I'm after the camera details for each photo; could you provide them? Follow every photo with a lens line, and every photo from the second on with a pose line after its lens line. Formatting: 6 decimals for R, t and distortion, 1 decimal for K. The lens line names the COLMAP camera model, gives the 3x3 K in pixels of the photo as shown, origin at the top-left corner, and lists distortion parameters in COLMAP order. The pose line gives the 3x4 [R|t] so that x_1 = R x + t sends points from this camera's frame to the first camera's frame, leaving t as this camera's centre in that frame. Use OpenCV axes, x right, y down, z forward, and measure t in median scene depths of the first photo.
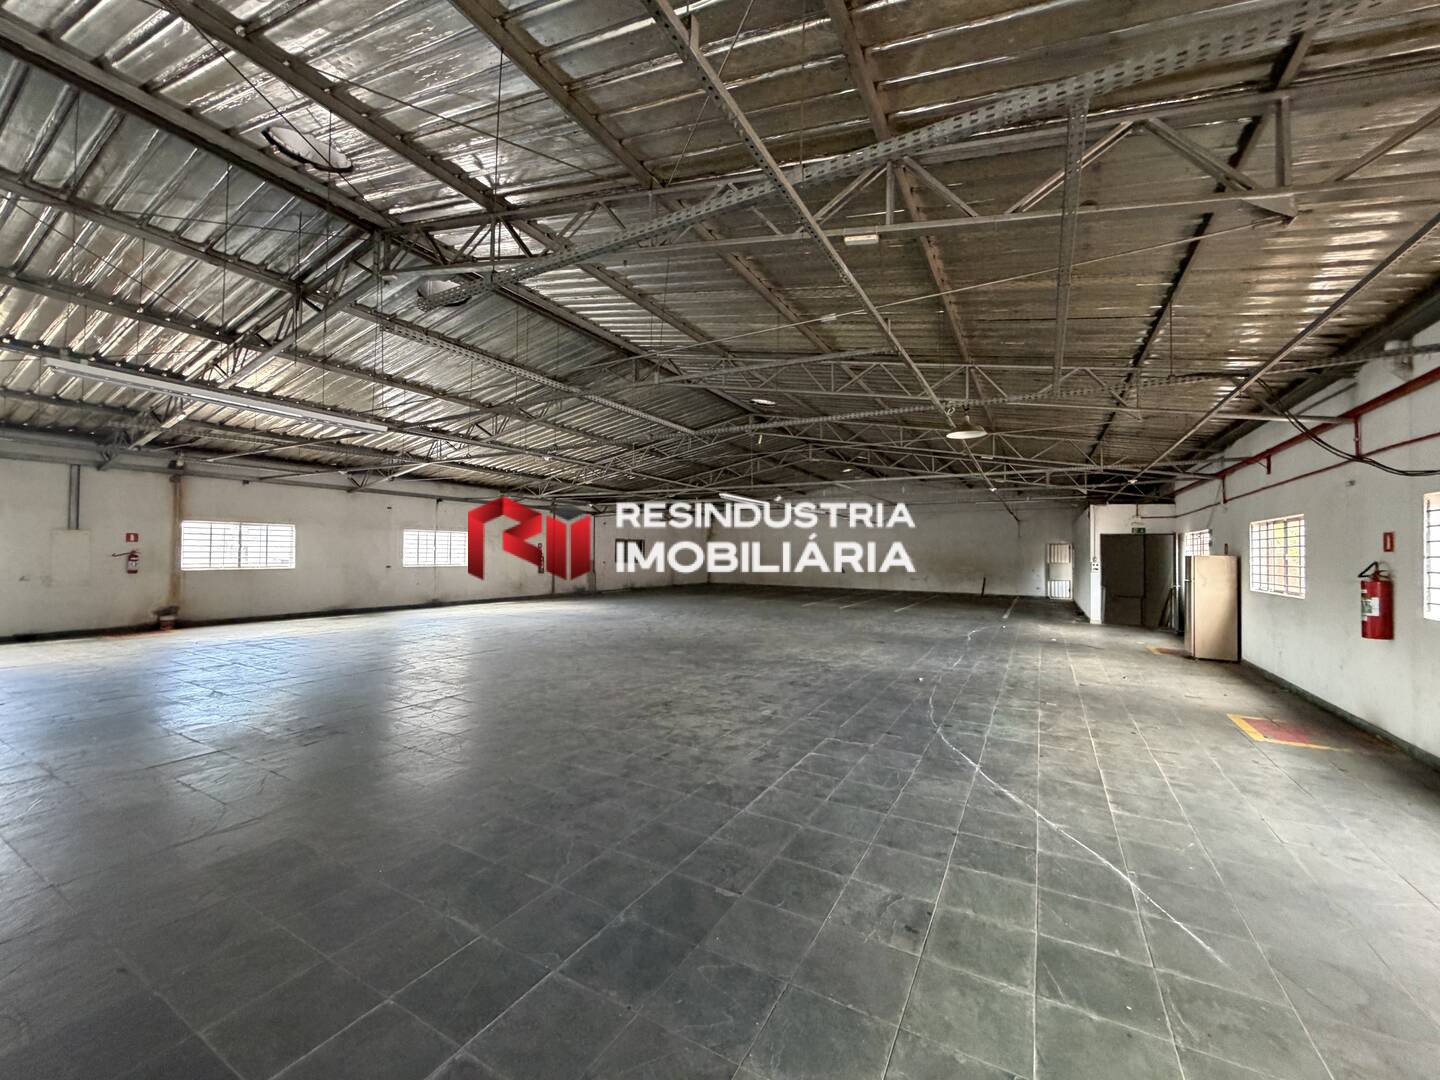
lens RADIAL K [[572.4, 0, 717.6], [0, 572.4, 536.1], [0, 0, 1]] dist [-0.000327, -0.000216]
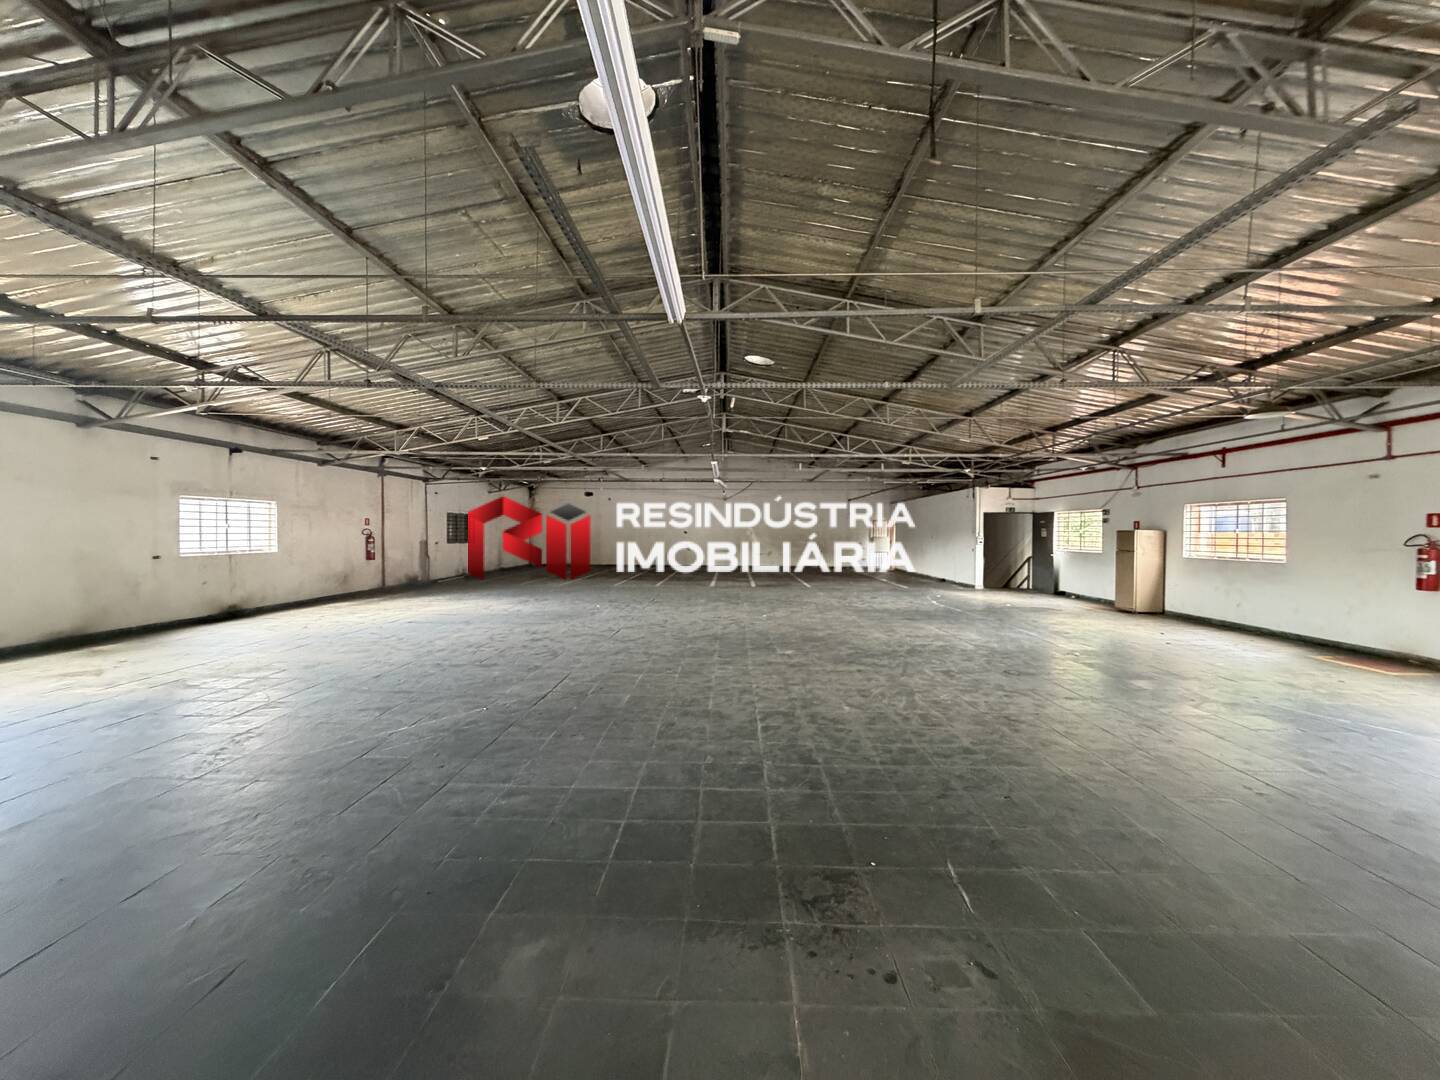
lens RADIAL K [[572.4, 0, 712.5], [0, 572.4, 545.9], [0, 0, 1]] dist [-0.000327, -0.000216]
pose [[0.886819, -0.018502, 0.461747, -0.369857], [-0.008677, 0.998355, 0.056669, 0.003564], [-0.462036, -0.054261, 0.885200, 0.221194]]
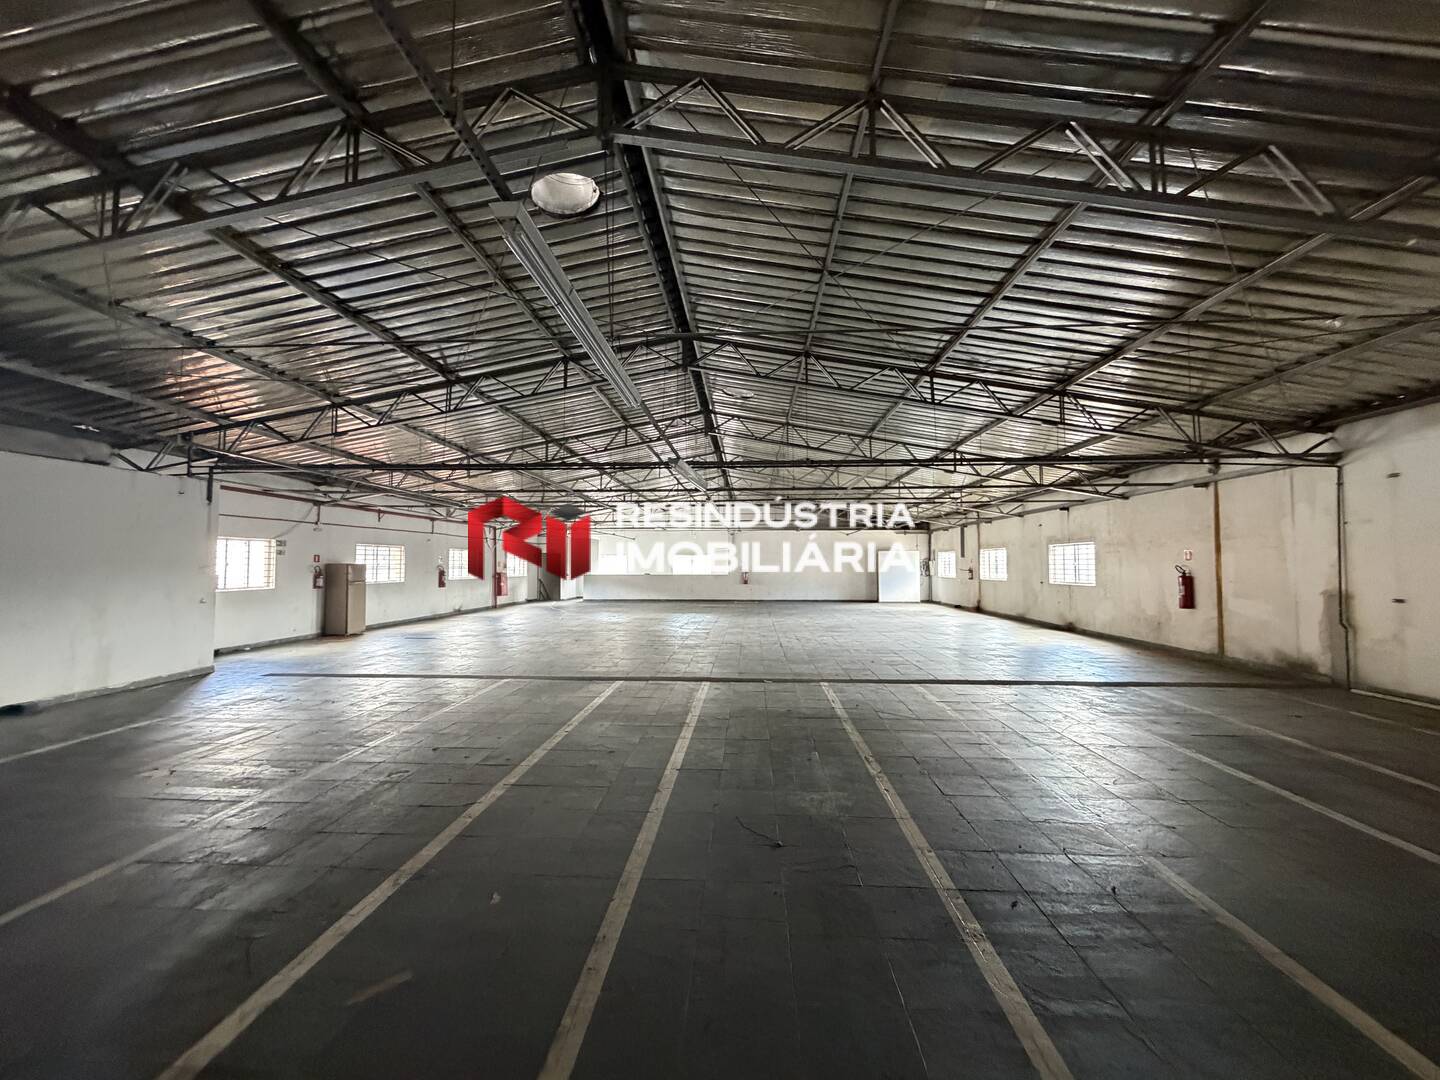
lens RADIAL K [[572.4, 0, 720.6], [0, 572.4, 541.7], [0, 0, 1]] dist [-0.000327, -0.000216]
pose [[-0.896769, -0.026980, -0.441676, 0.445364], [0.003349, 0.997697, -0.067744, 0.054357], [0.442486, -0.062230, -0.894614, 1.844017]]
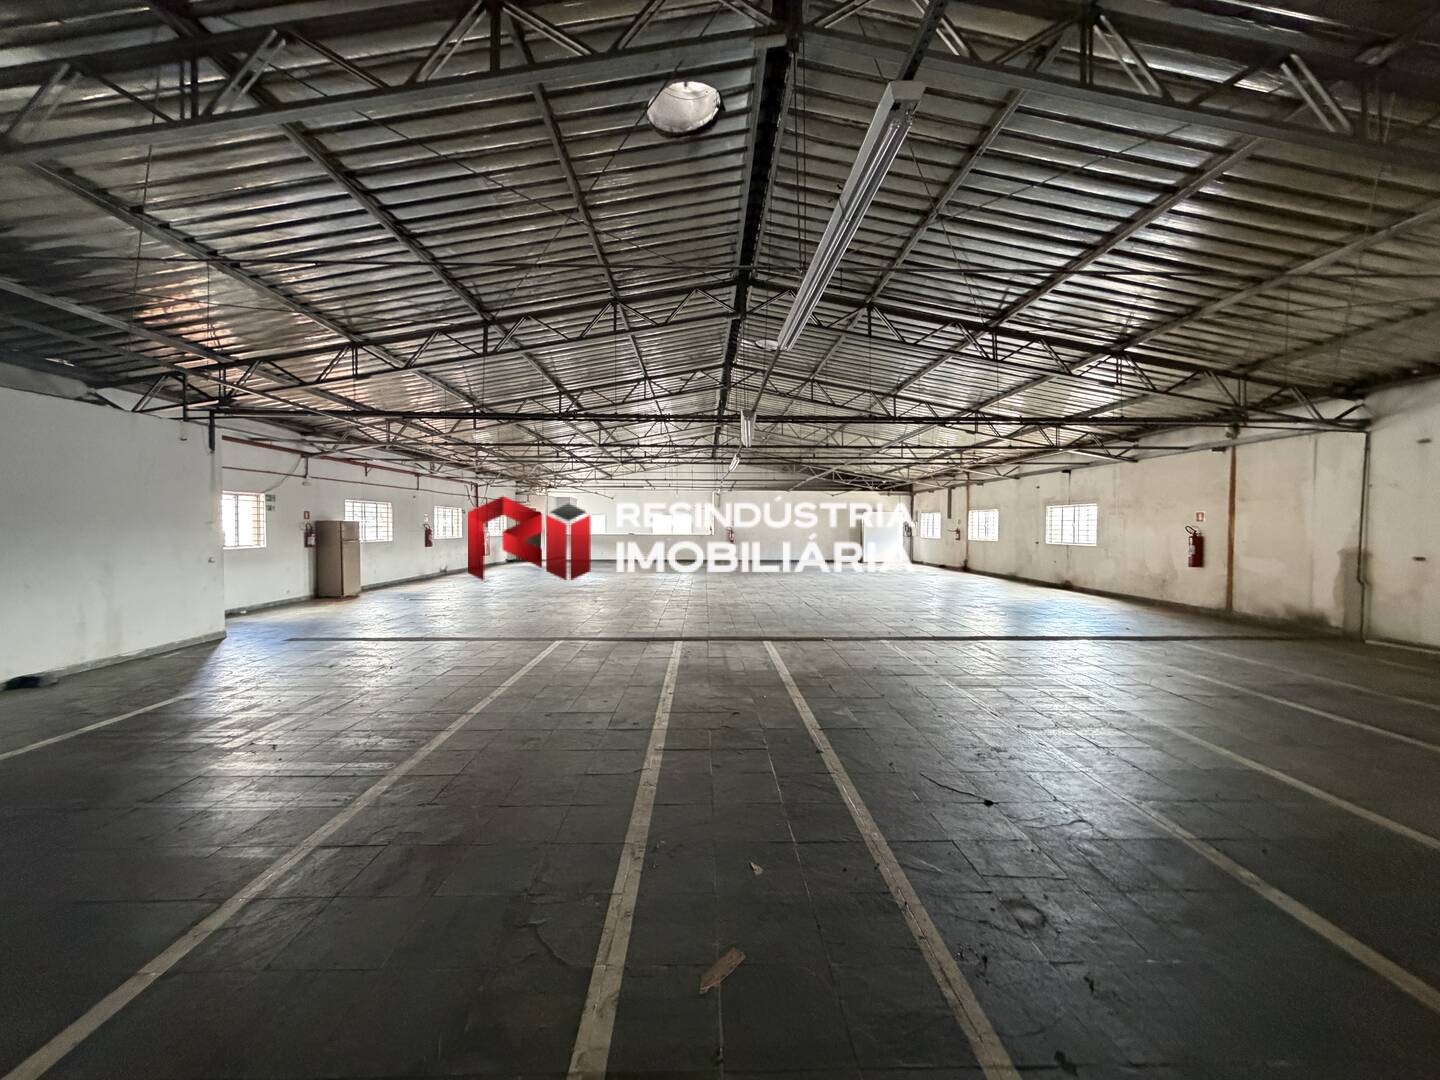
lens RADIAL K [[572.4, 0, 719.9], [0, 572.4, 541.7], [0, 0, 1]] dist [-0.000327, -0.000216]
pose [[-0.856999, 0.001444, -0.515317, 0.534372], [0.001188, 0.999999, 0.000827, 0.056737], [0.515317, 0.000096, -0.857000, 1.776415]]
